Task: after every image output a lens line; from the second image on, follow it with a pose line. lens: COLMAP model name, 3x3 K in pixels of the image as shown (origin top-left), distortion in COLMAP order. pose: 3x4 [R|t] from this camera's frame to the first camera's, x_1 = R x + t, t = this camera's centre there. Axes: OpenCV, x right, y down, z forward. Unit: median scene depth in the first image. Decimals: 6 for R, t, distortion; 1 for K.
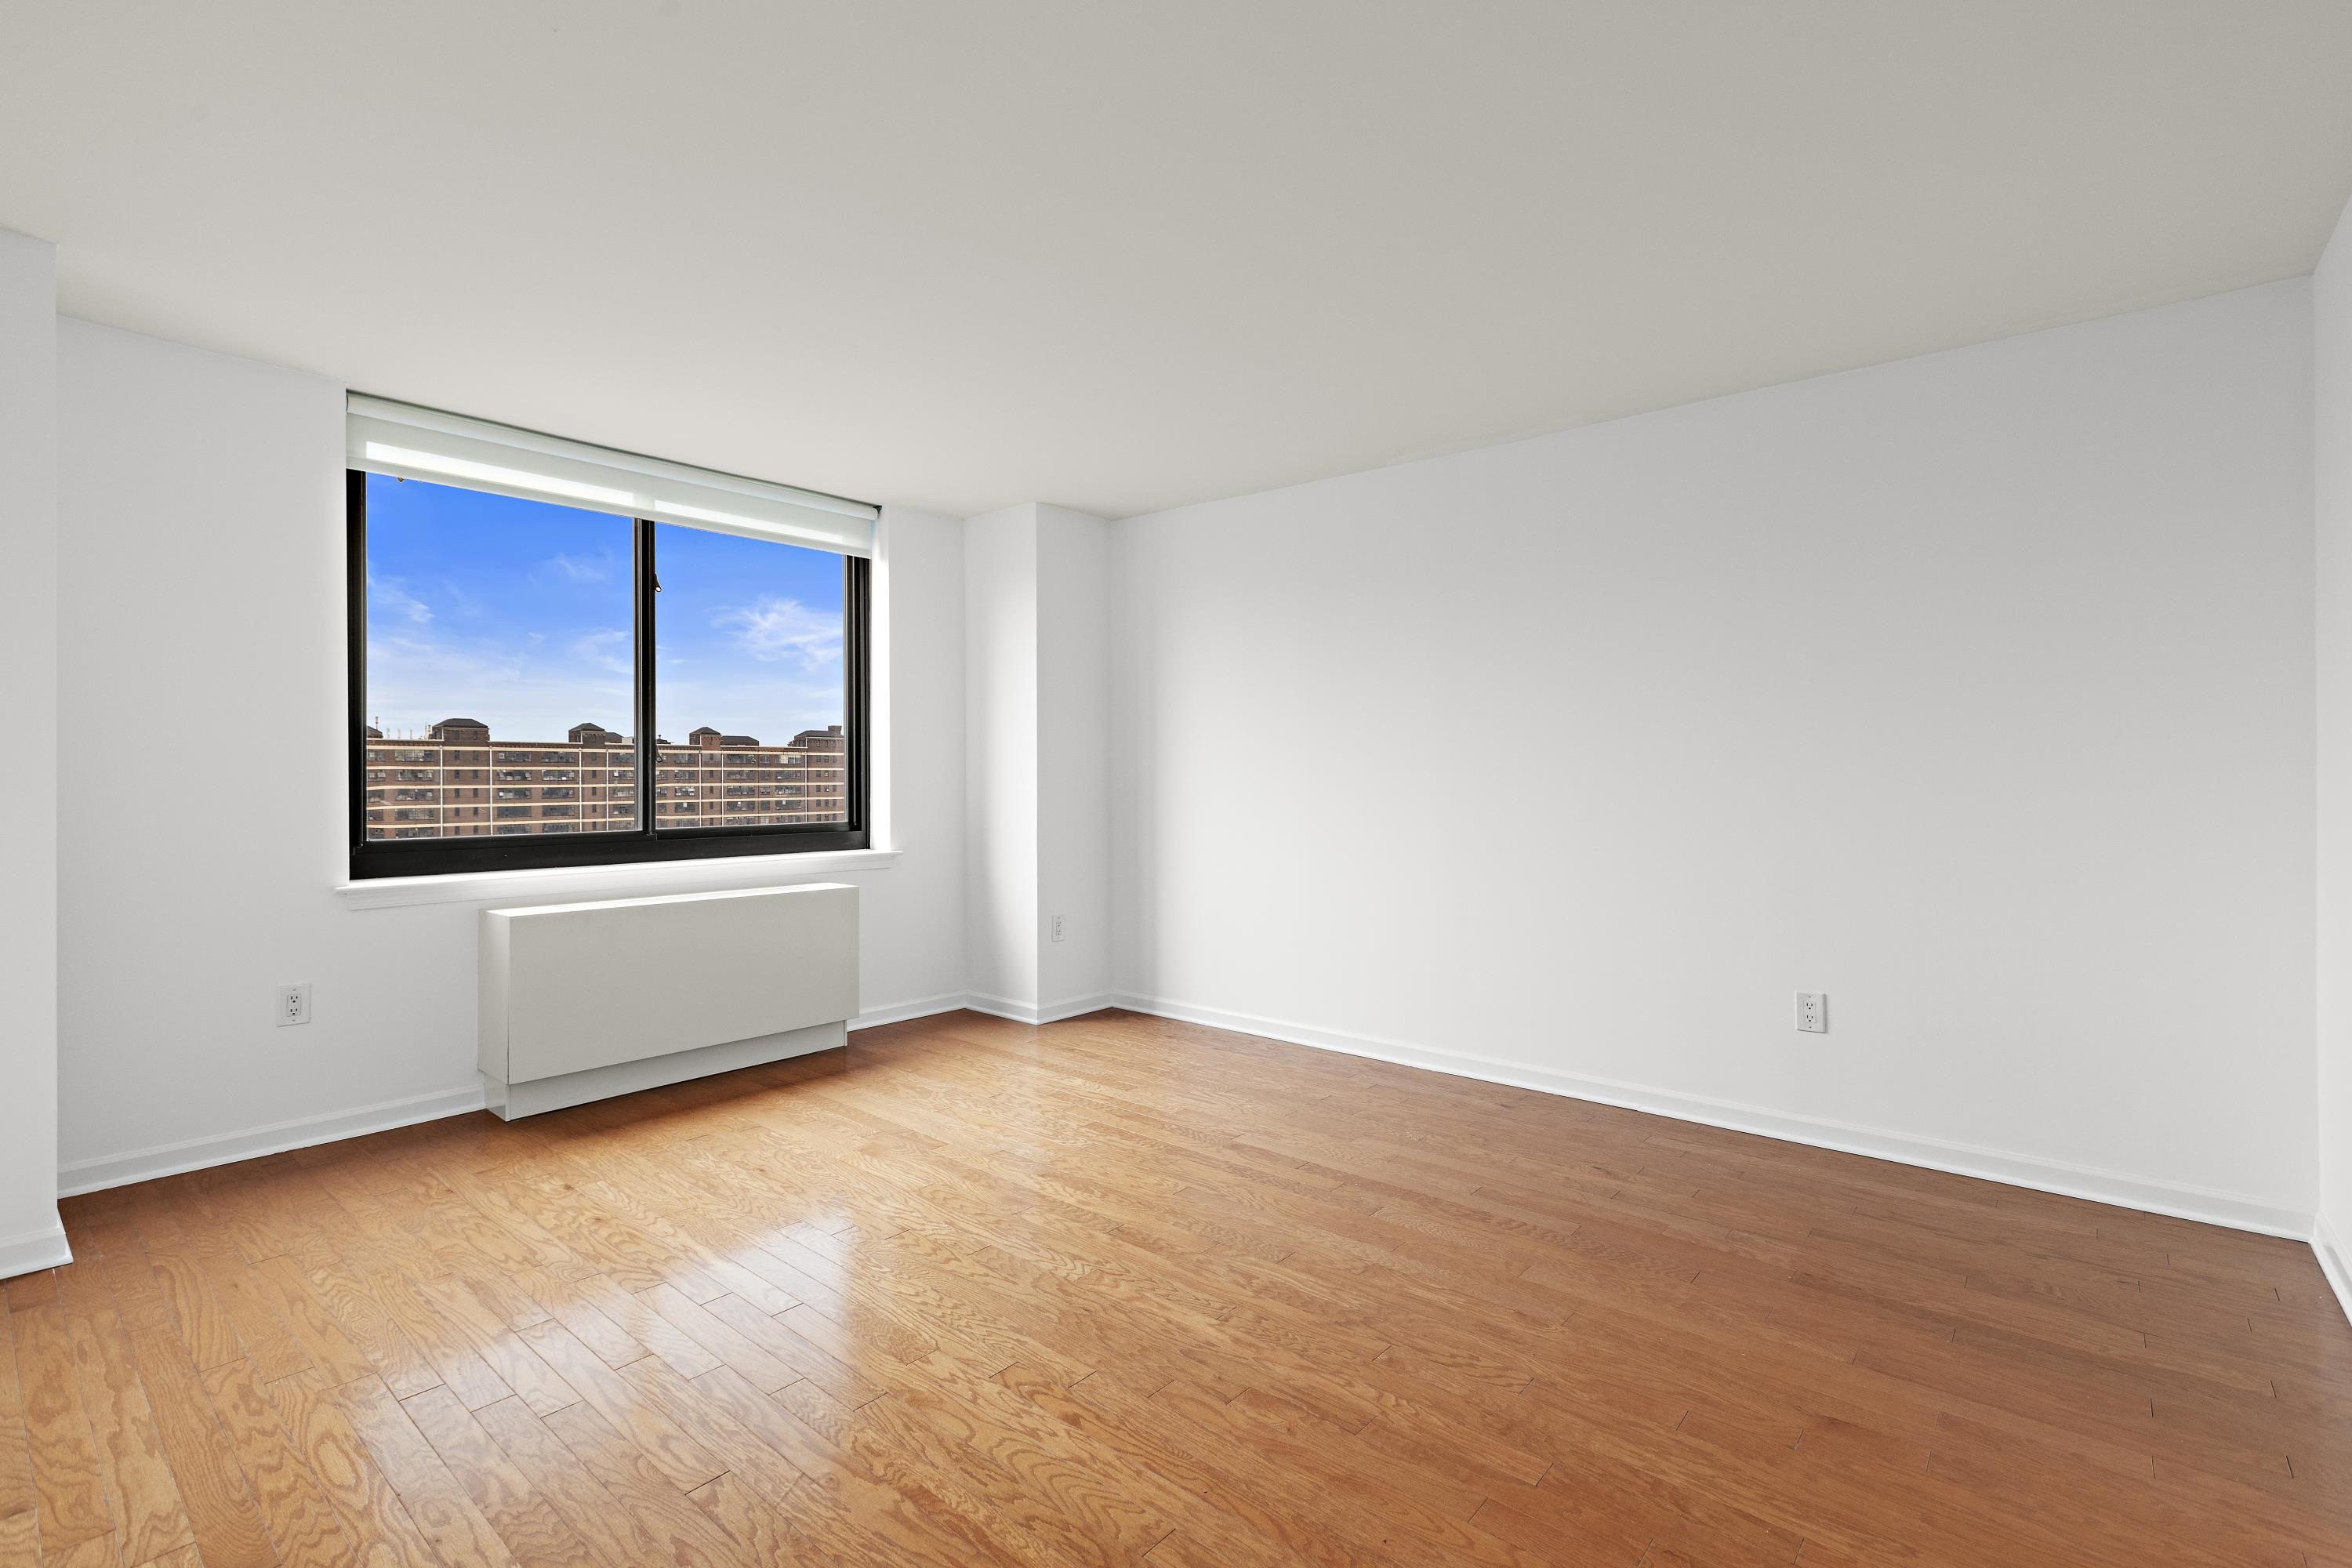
lens RADIAL K [[1055.0, 0, 1174.7], [0, 1055.0, 772.0], [0, 0, 1]] dist [0.002570, -0.000125]
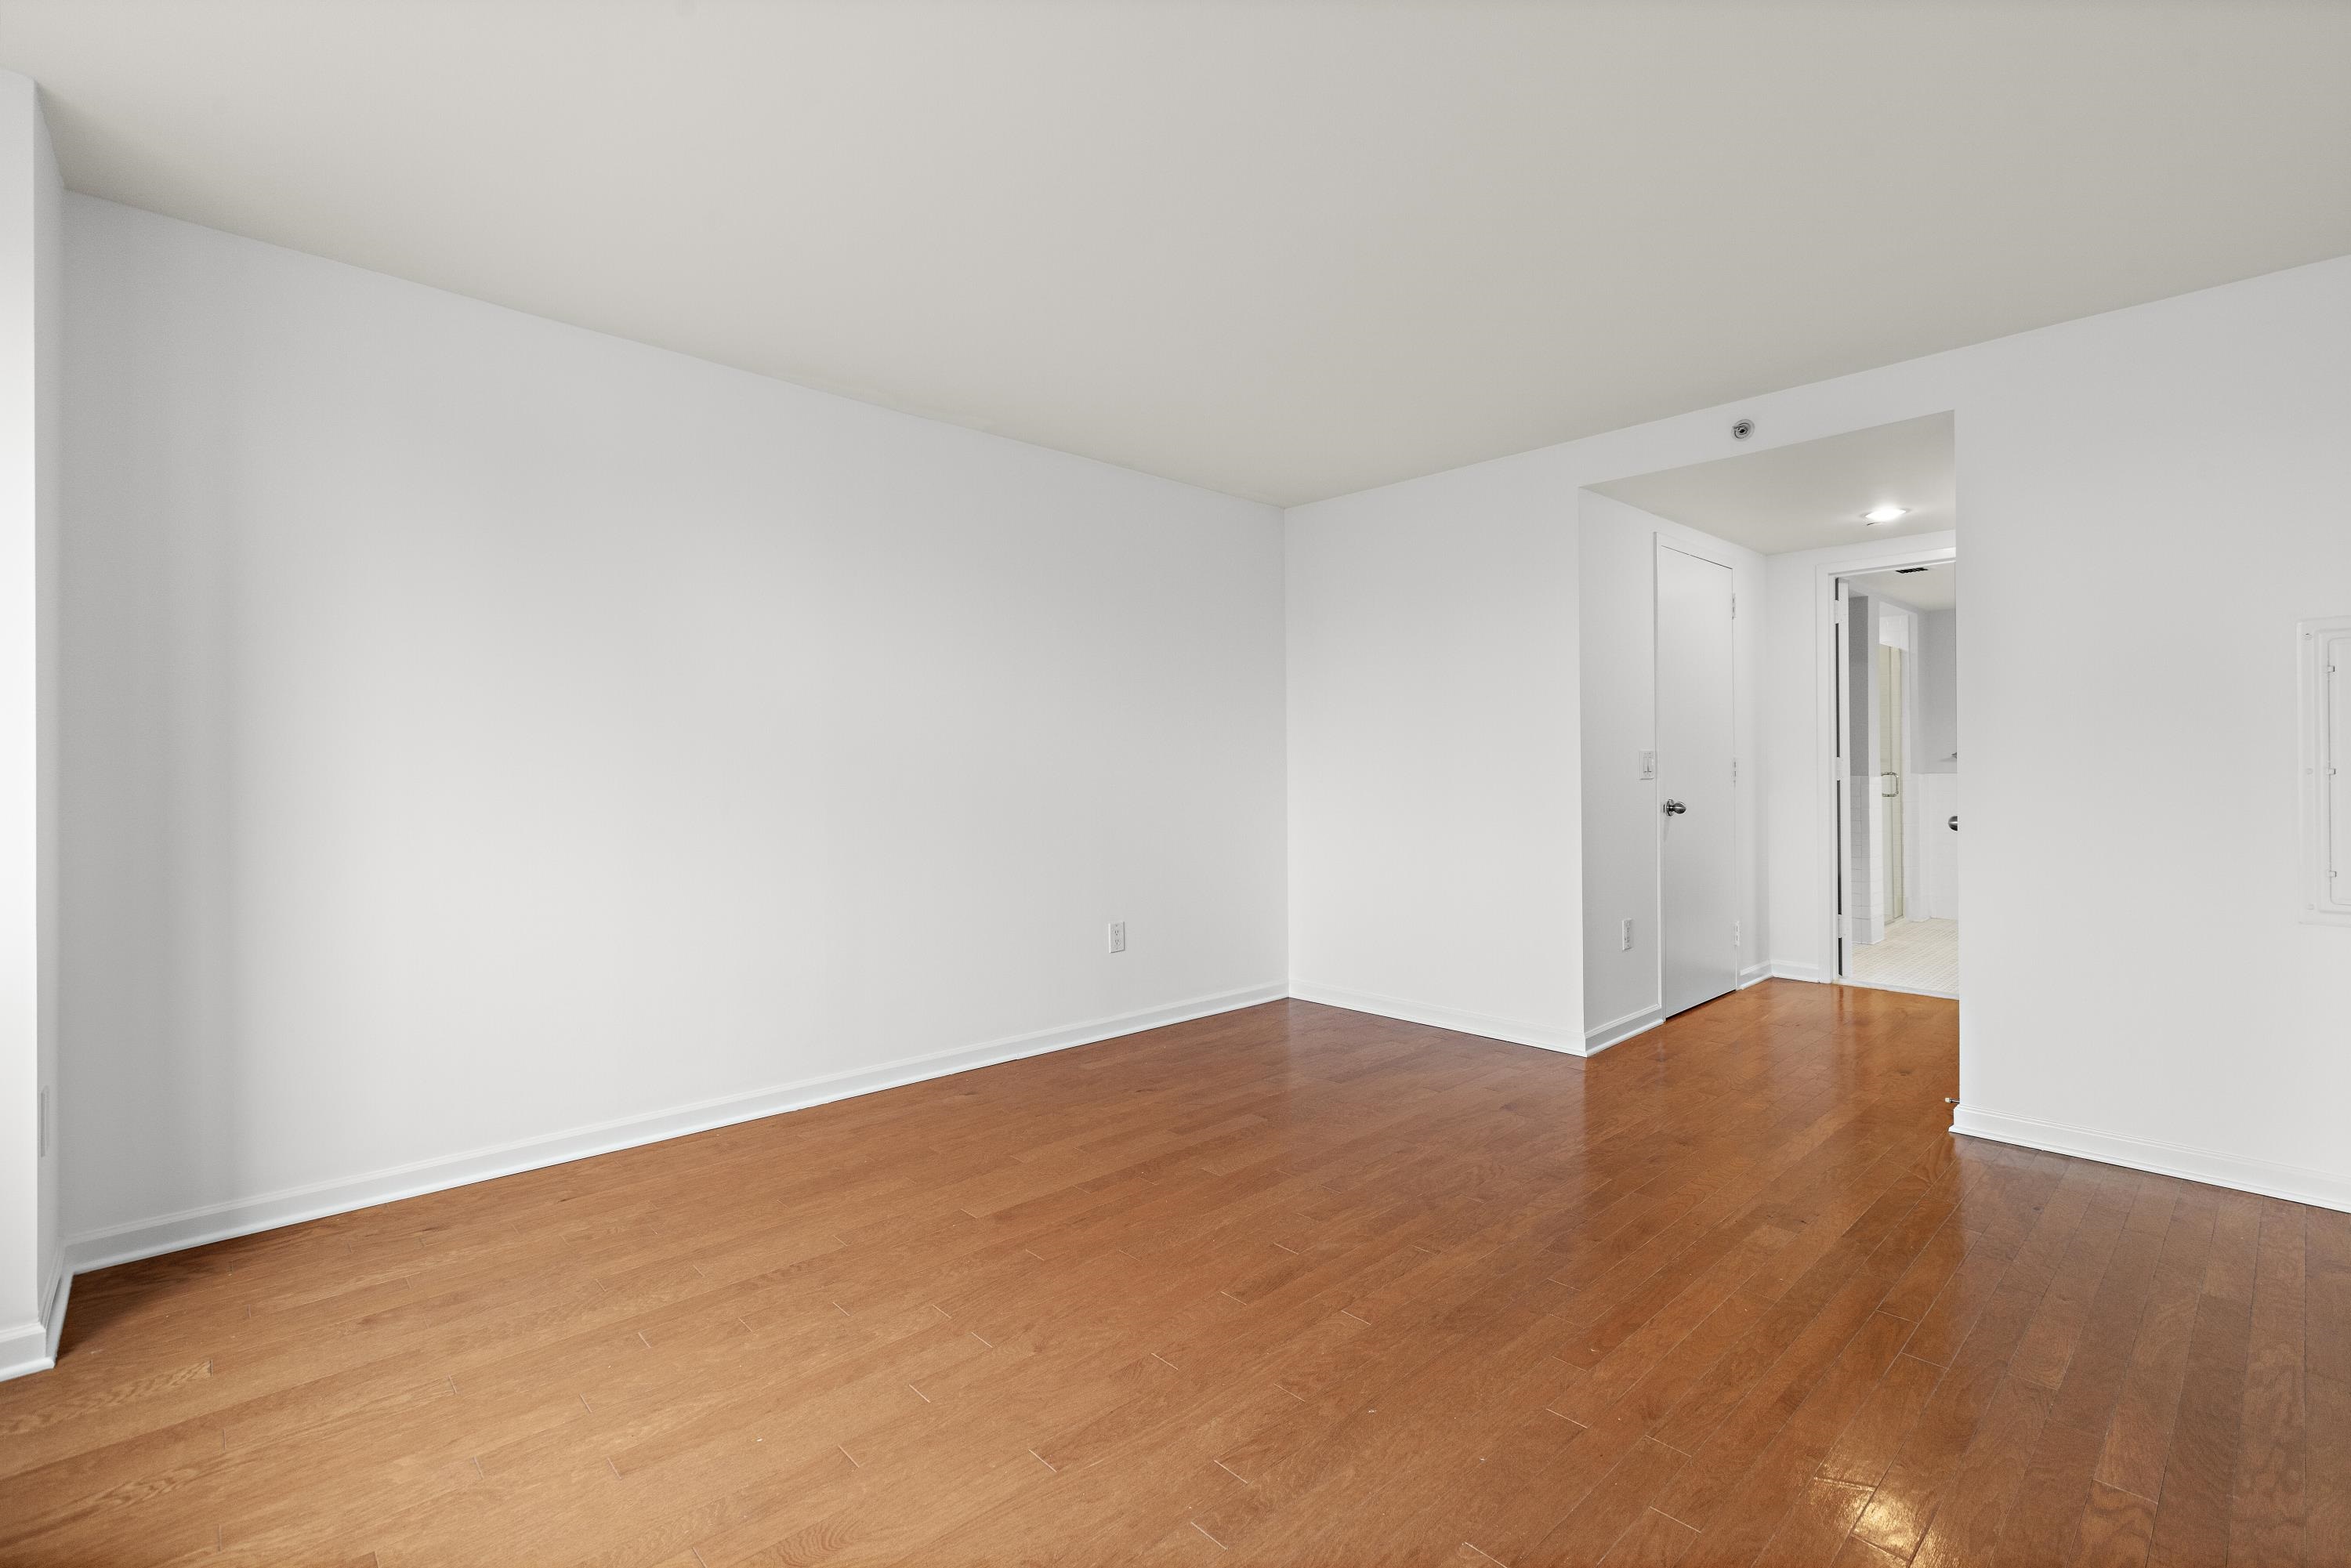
lens RADIAL K [[1054.5, 0, 1174.2], [0, 1054.5, 772.0], [0, 0, 1]] dist [0.002570, -0.000125]
pose [[0.106586, 0.001833, 0.994302, -0.738711], [-0.001299, 0.999998, -0.001704, 0.018837], [-0.994303, -0.001110, 0.106588, 0.801220]]
